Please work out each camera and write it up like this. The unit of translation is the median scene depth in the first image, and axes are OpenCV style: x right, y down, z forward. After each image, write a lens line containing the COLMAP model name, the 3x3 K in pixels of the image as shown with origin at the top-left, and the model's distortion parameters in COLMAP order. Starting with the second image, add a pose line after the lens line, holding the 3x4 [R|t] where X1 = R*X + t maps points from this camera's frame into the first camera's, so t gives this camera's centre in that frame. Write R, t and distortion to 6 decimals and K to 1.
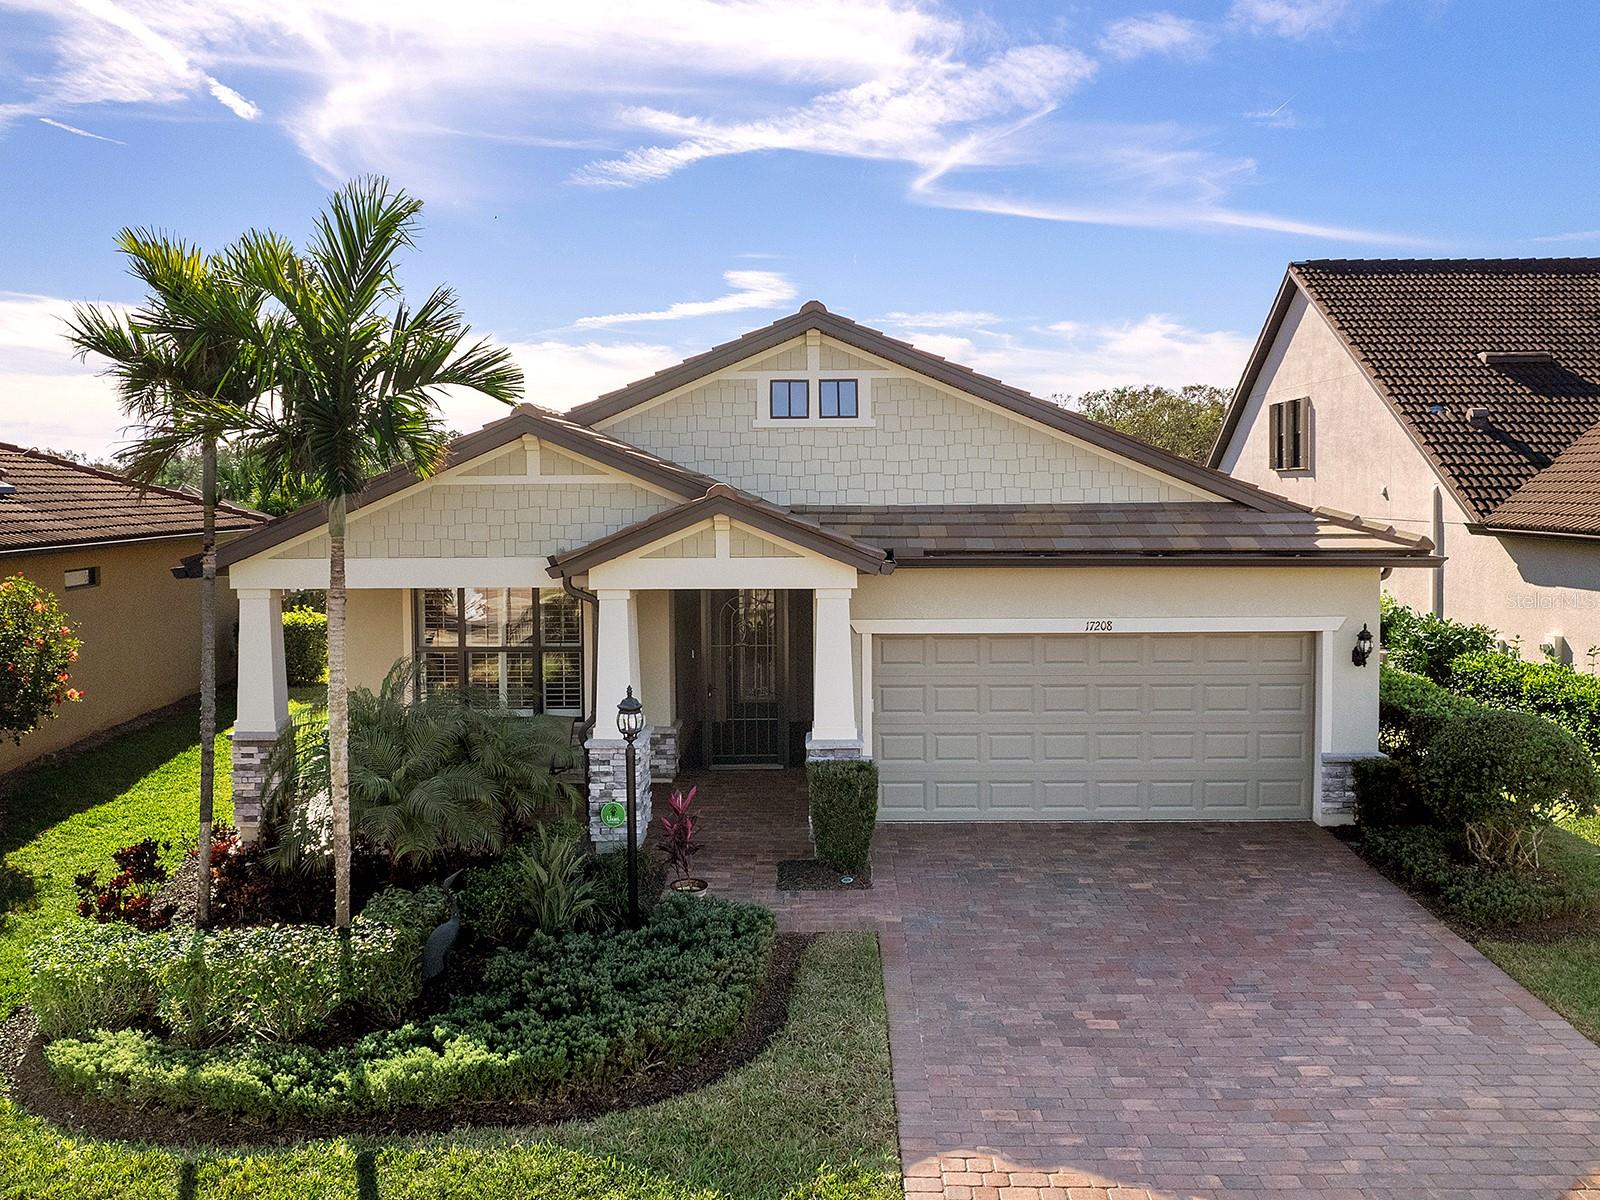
lens RADIAL K [[1281.0, 0, 767.5], [0, 1281.0, 565.2], [0, 0, 1]] dist [-0.051637, 0.002496]
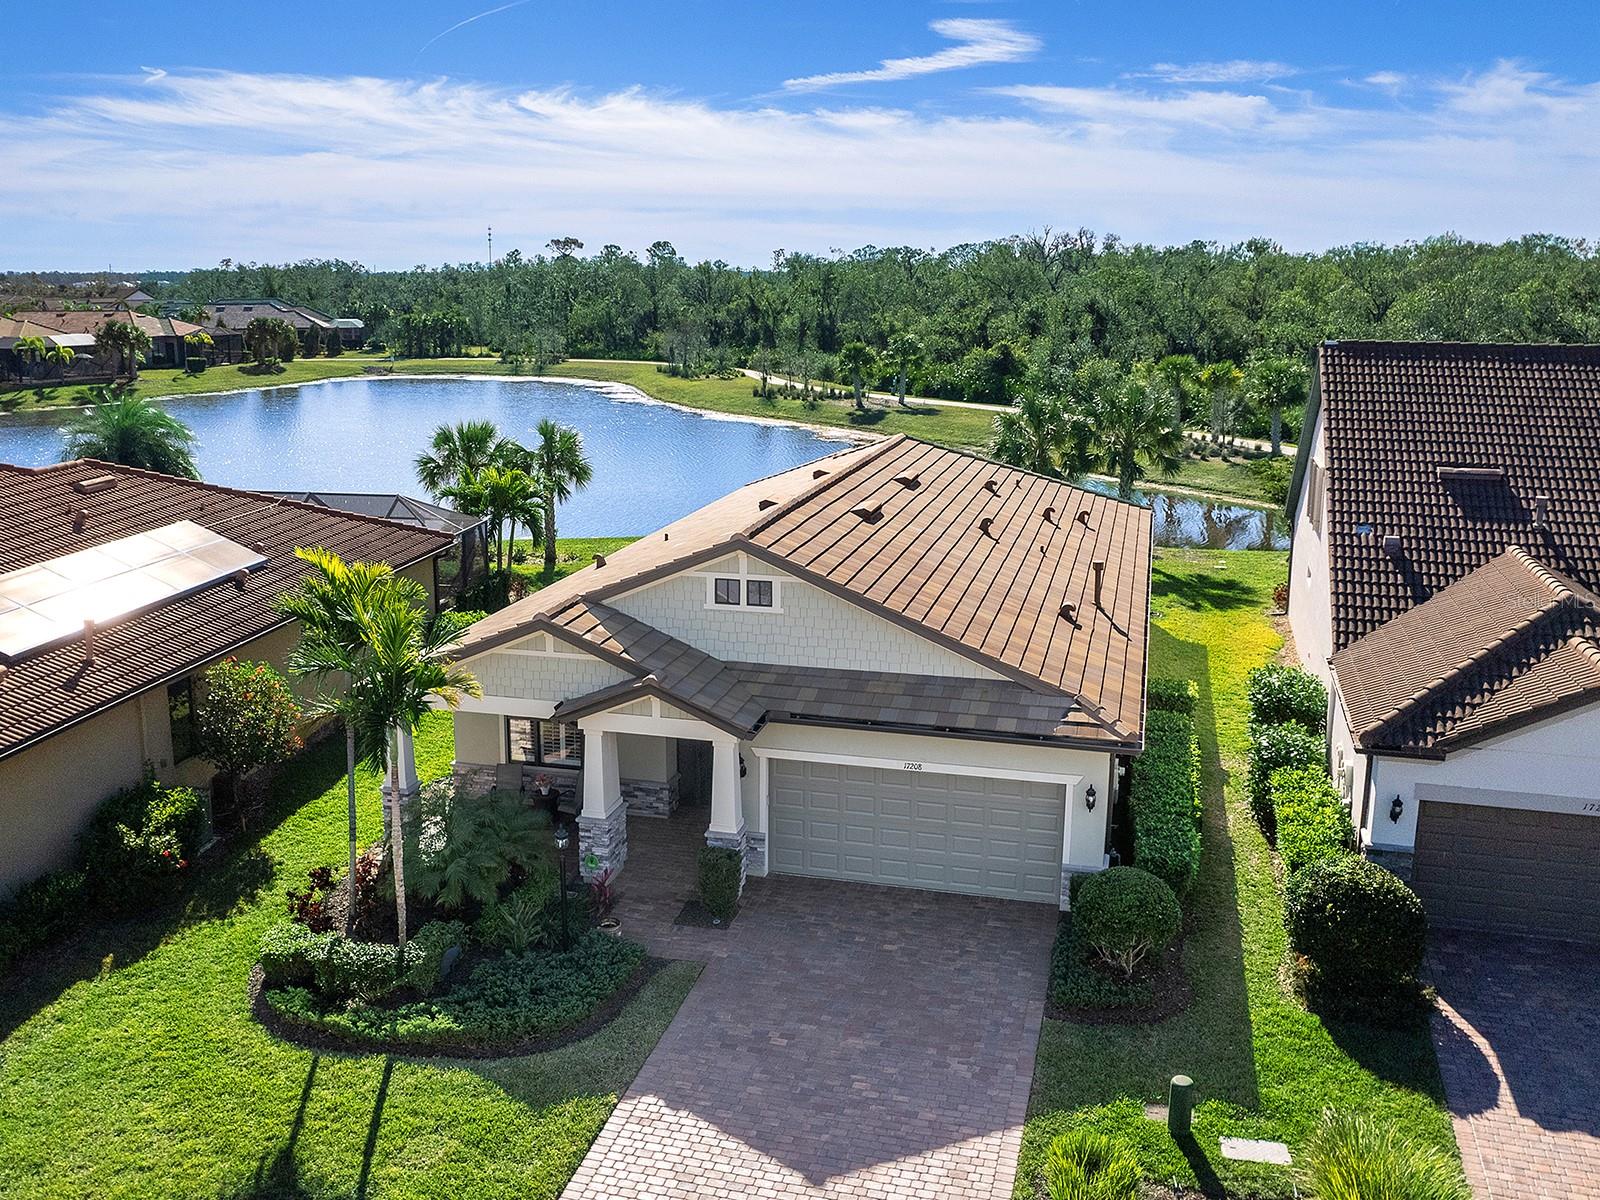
lens RADIAL K [[1399.3, 0, 747.0], [0, 1399.3, 599.3], [0, 0, 1]] dist [-0.051944, -0.002038]
pose [[0.971334, 0.059385, -0.230183, 0.504433], [-0.020763, 0.985787, 0.166710, -0.478347], [0.236811, -0.157152, 0.958761, -0.672061]]
